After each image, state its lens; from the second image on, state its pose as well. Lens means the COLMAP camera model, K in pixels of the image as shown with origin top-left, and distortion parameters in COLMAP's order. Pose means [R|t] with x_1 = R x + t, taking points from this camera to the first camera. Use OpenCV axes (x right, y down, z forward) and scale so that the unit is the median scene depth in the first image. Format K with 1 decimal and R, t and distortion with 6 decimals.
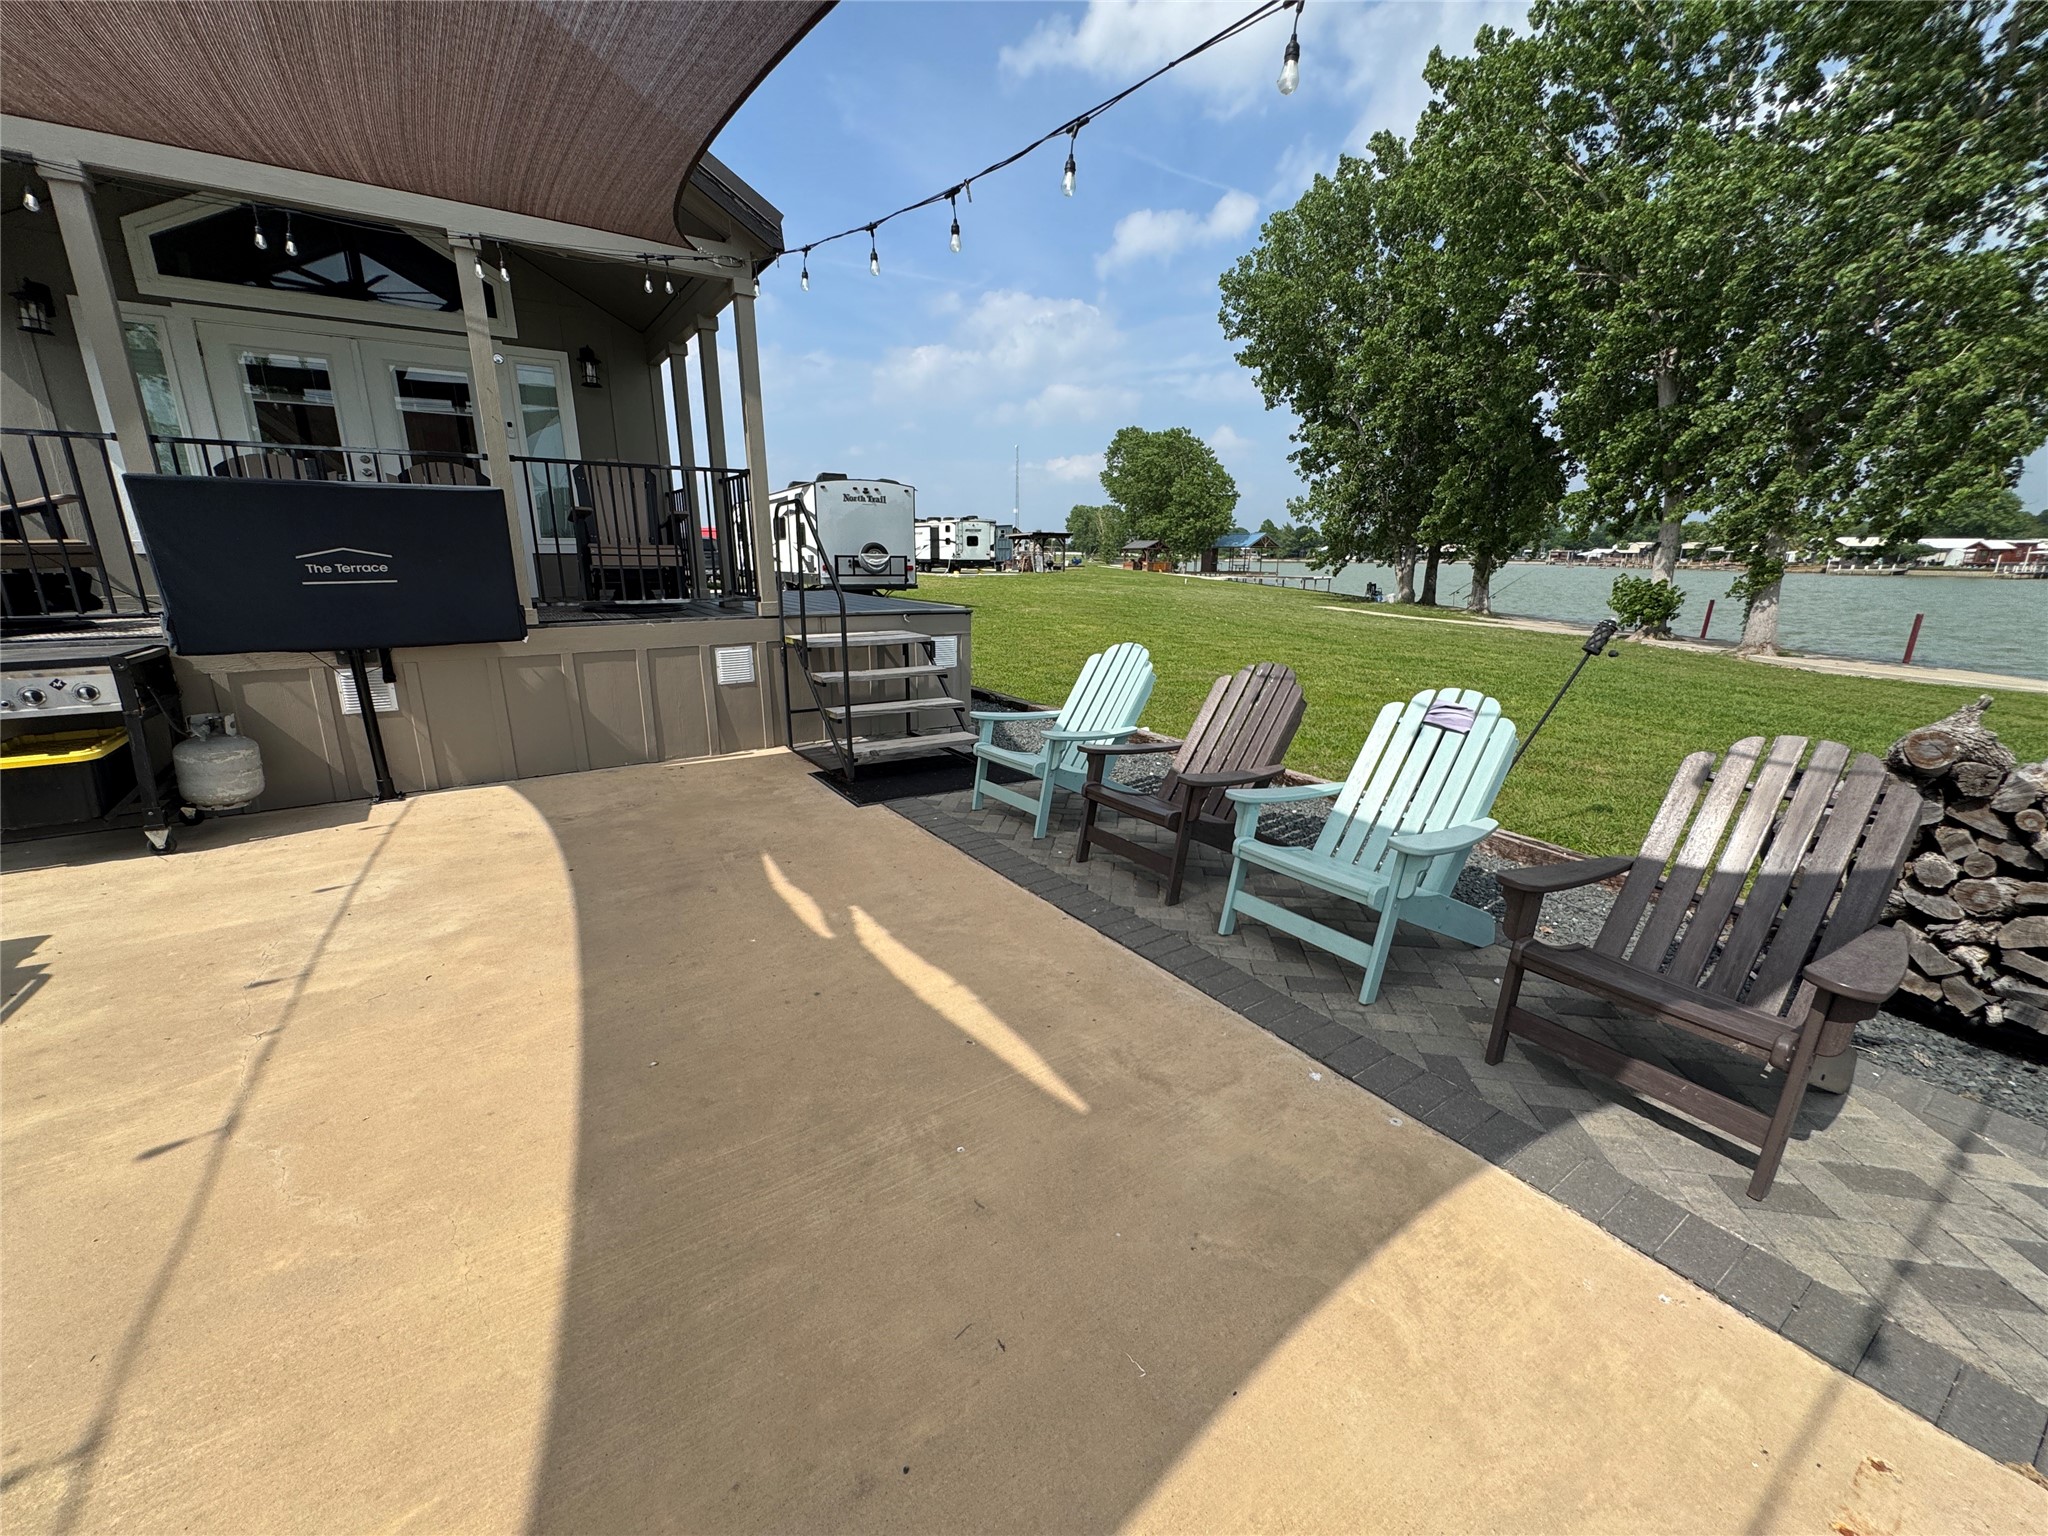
lens RADIAL K [[816.8, 0, 1020.5], [0, 816.8, 769.4], [0, 0, 1]] dist [-0.002214, -0.000181]
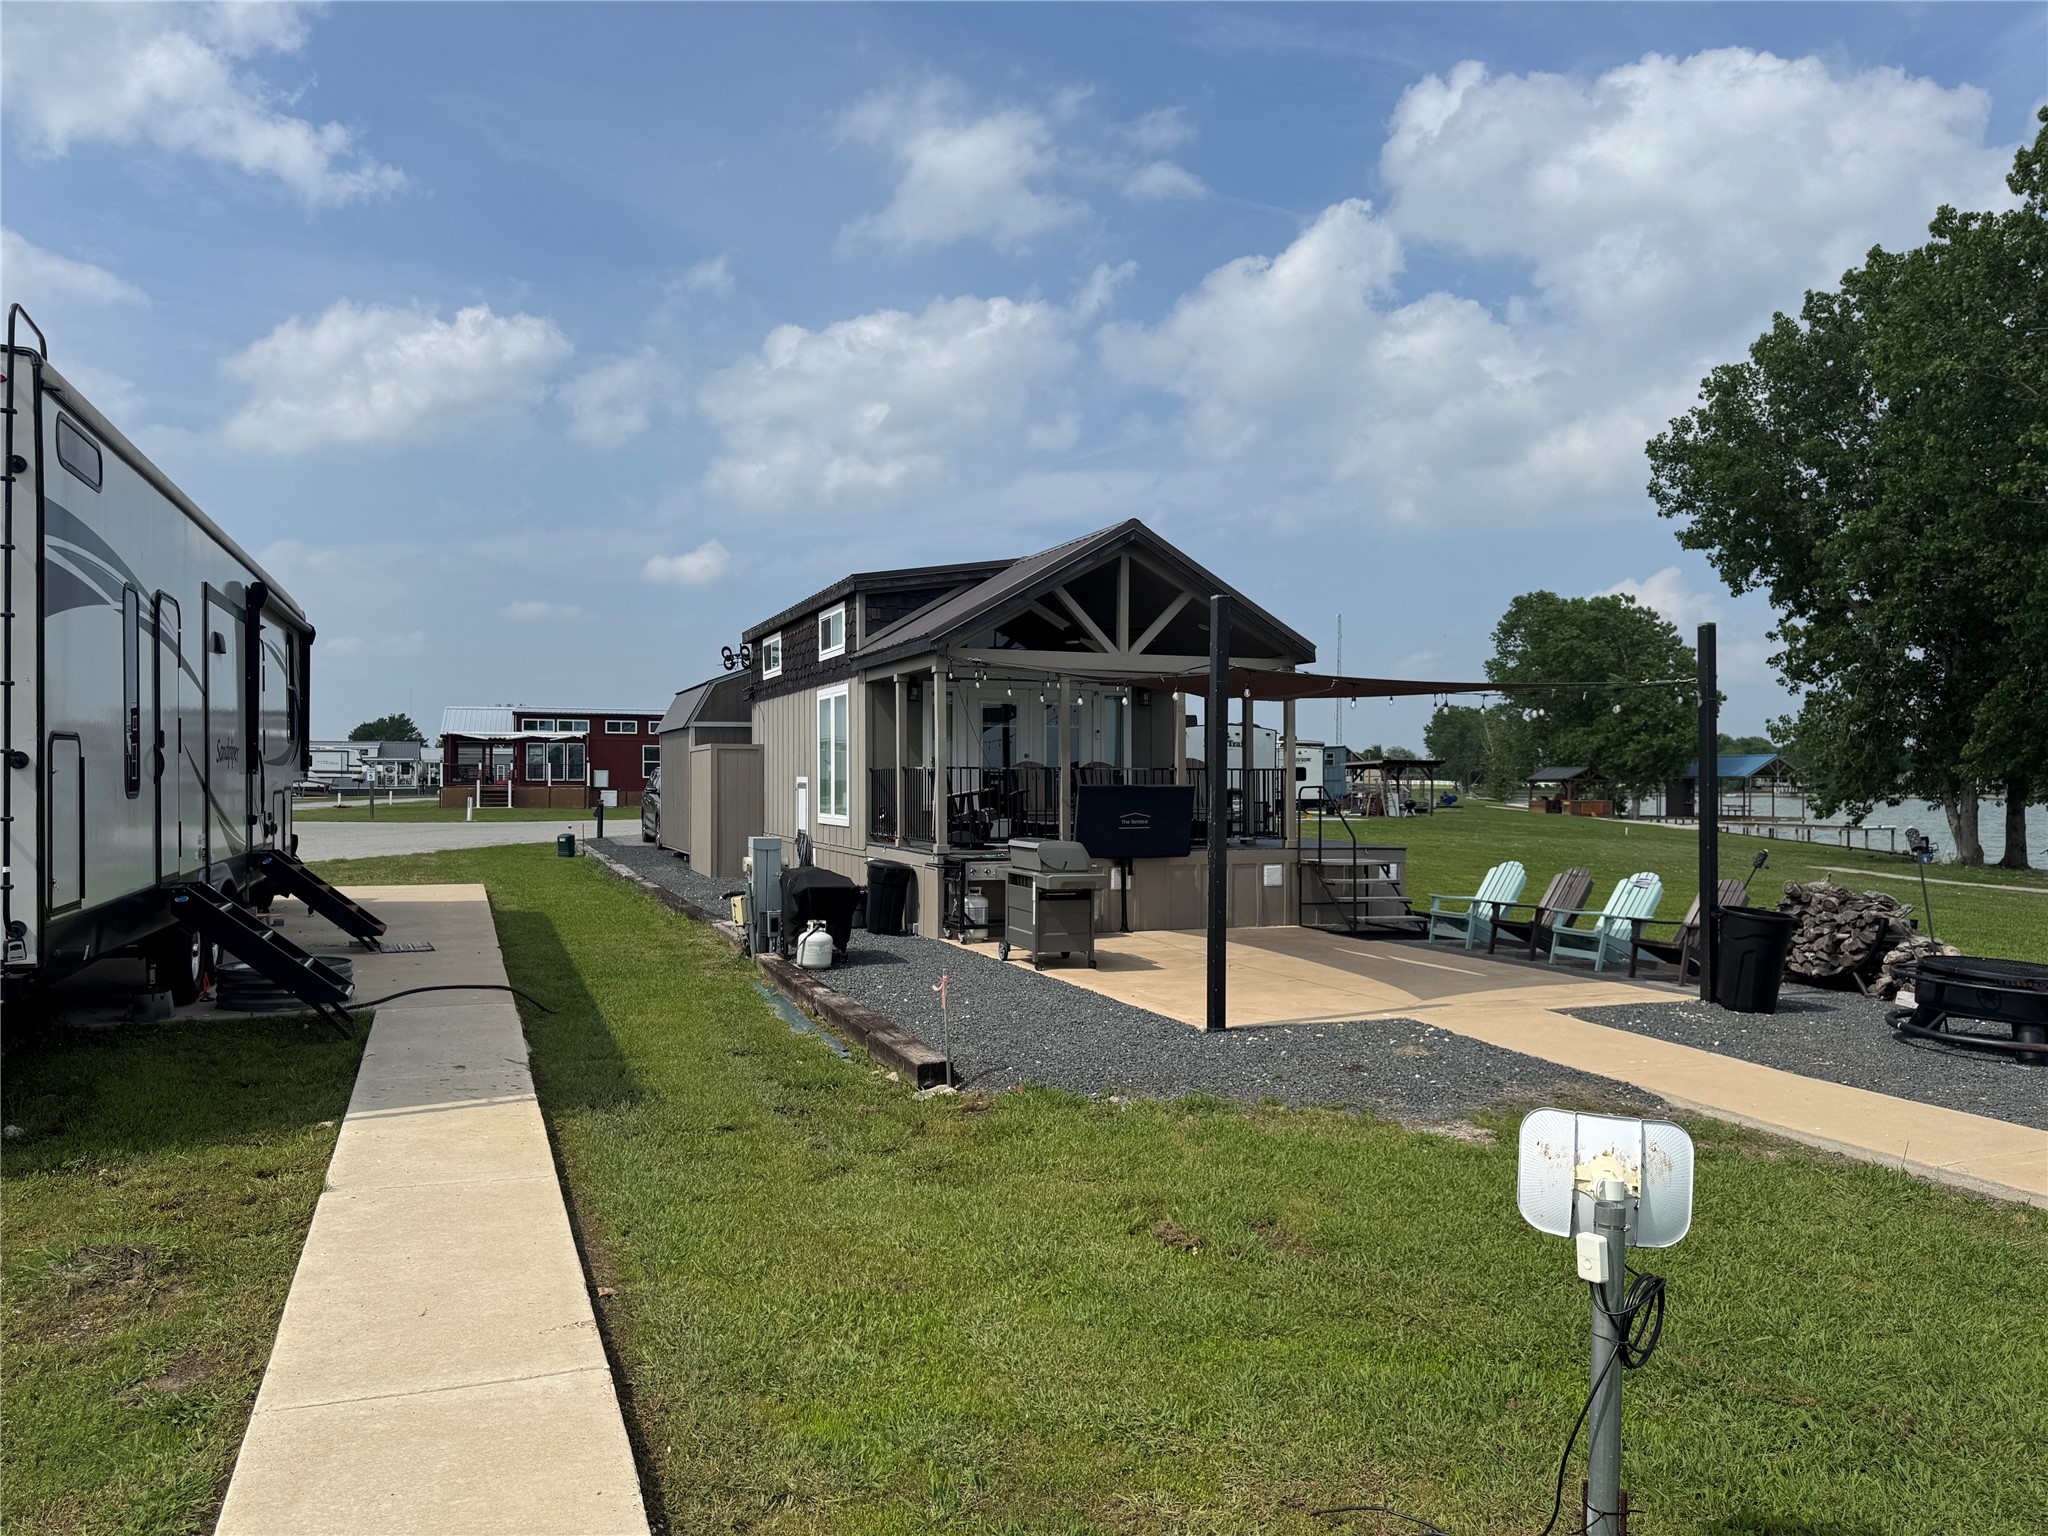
lens RADIAL K [[1434.4, 0, 966.4], [0, 1434.4, 796.1], [0, 0, 1]] dist [-0.005138, -0.008648]
pose [[0.967593, 0.000021, -0.252517, -0.218542], [-0.062265, 0.969143, -0.238507, 0.499749], [0.244720, 0.246501, 0.937736, -2.163677]]
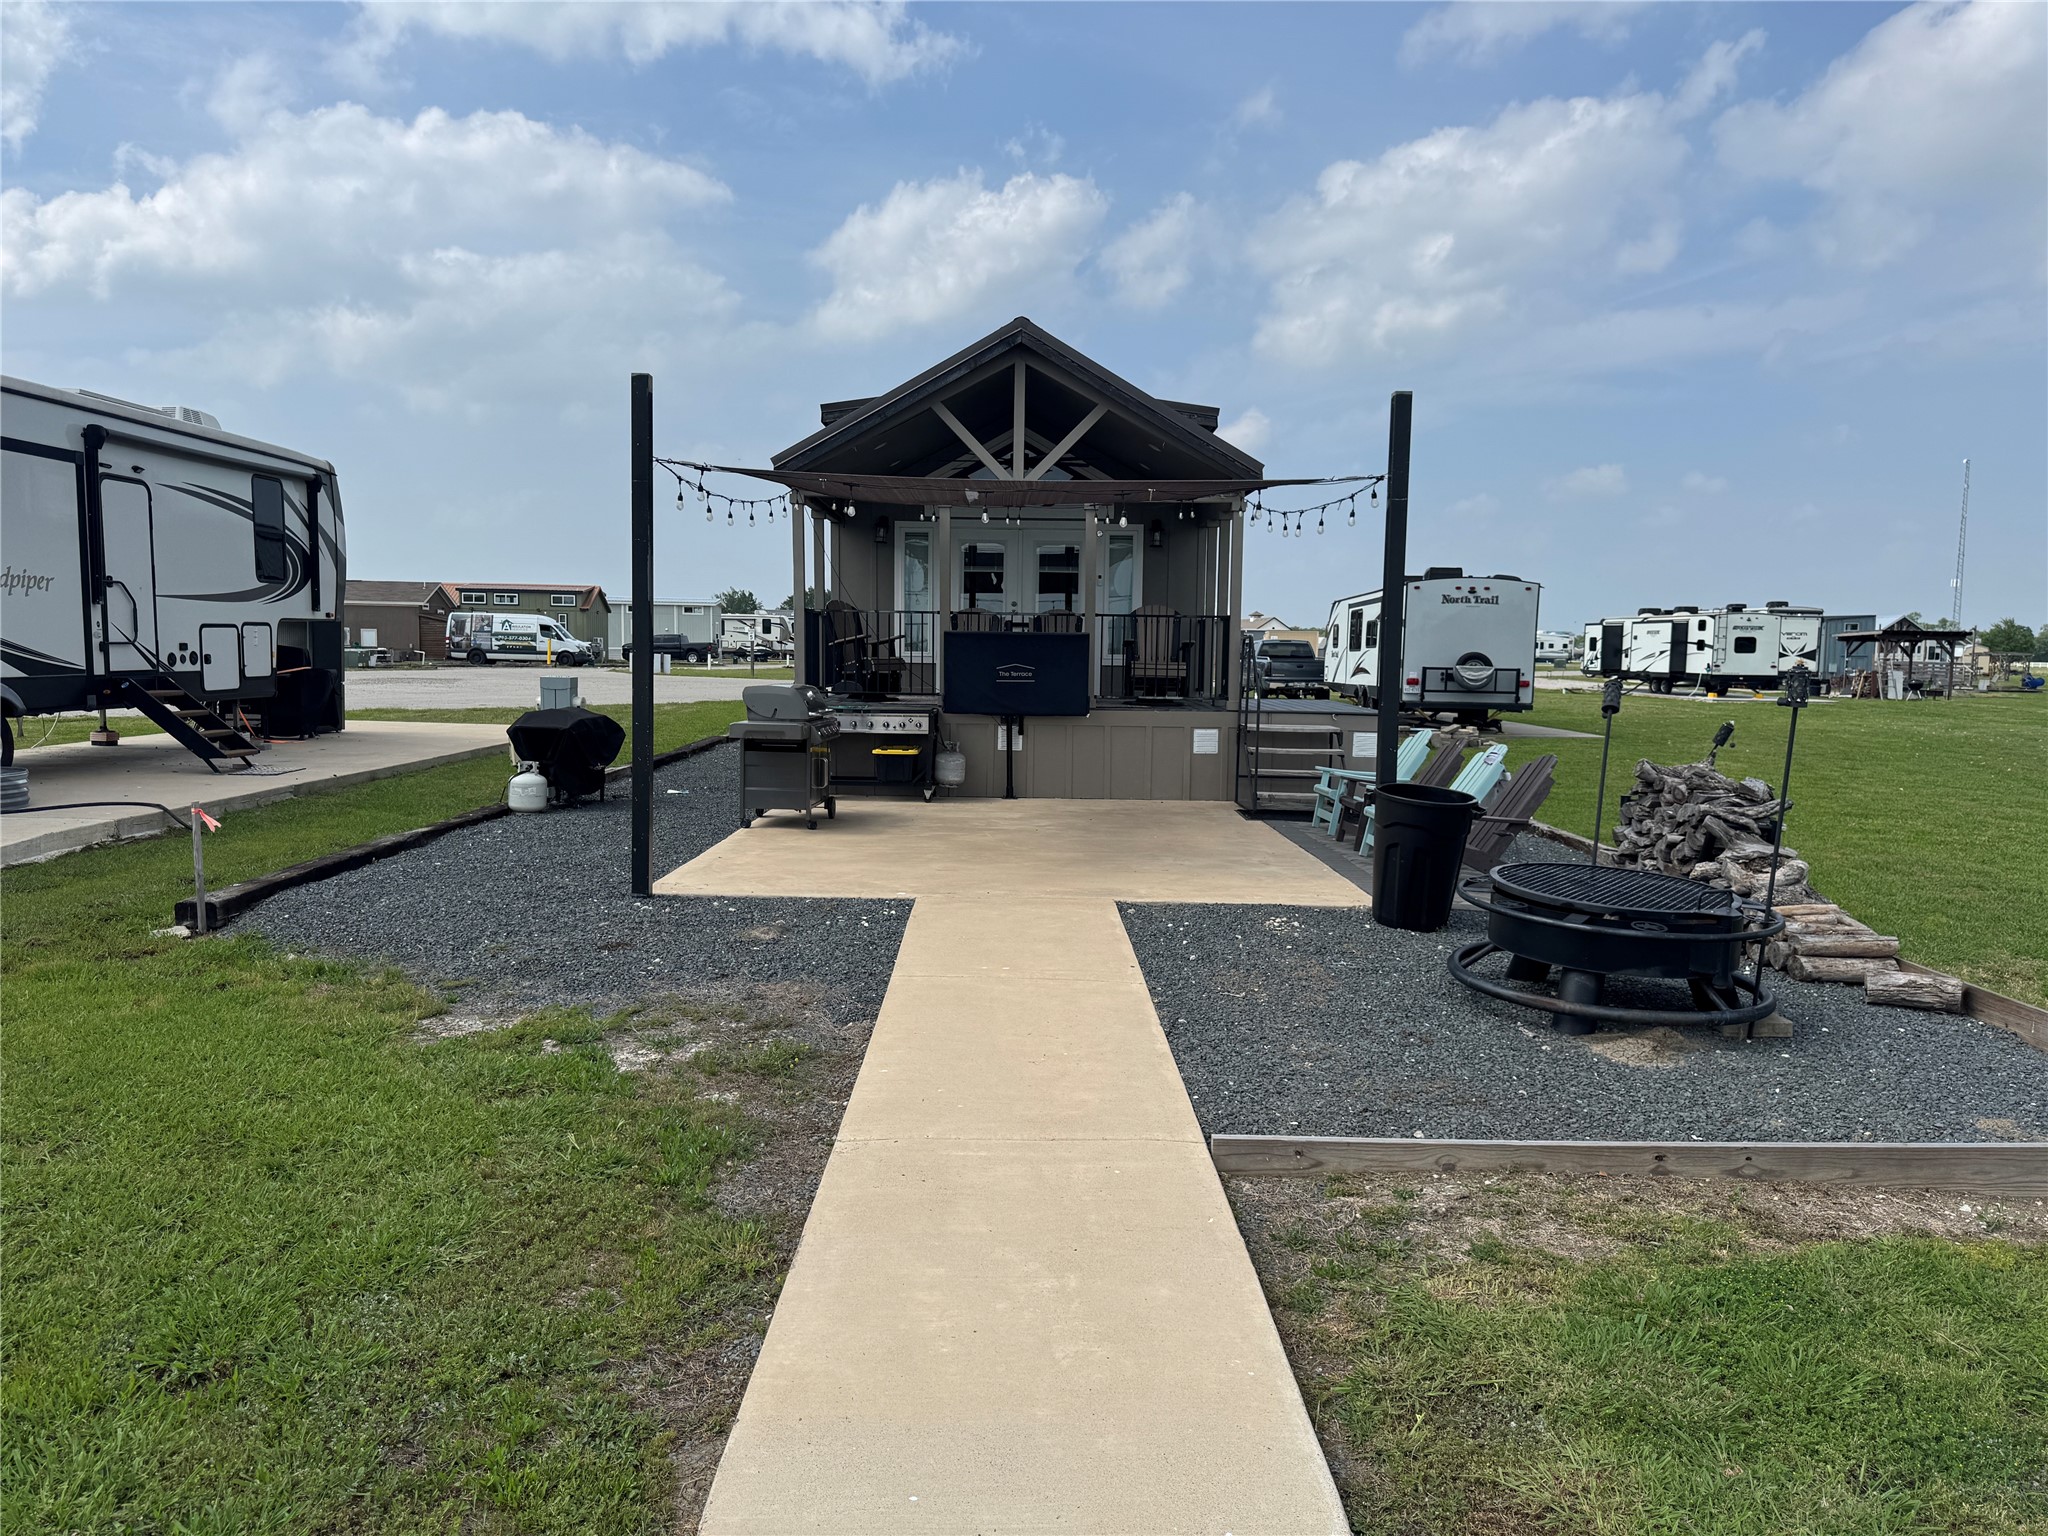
lens RADIAL K [[1436.5, 0, 1024.0], [0, 1436.5, 768.0], [0, 0, 1]] dist [0.110210, -0.179814]
pose [[0.833635, 0.054631, -0.549607, 0.846406], [-0.153733, 0.978723, -0.135895, 0.338924], [0.530489, 0.197780, 0.824297, -1.375911]]
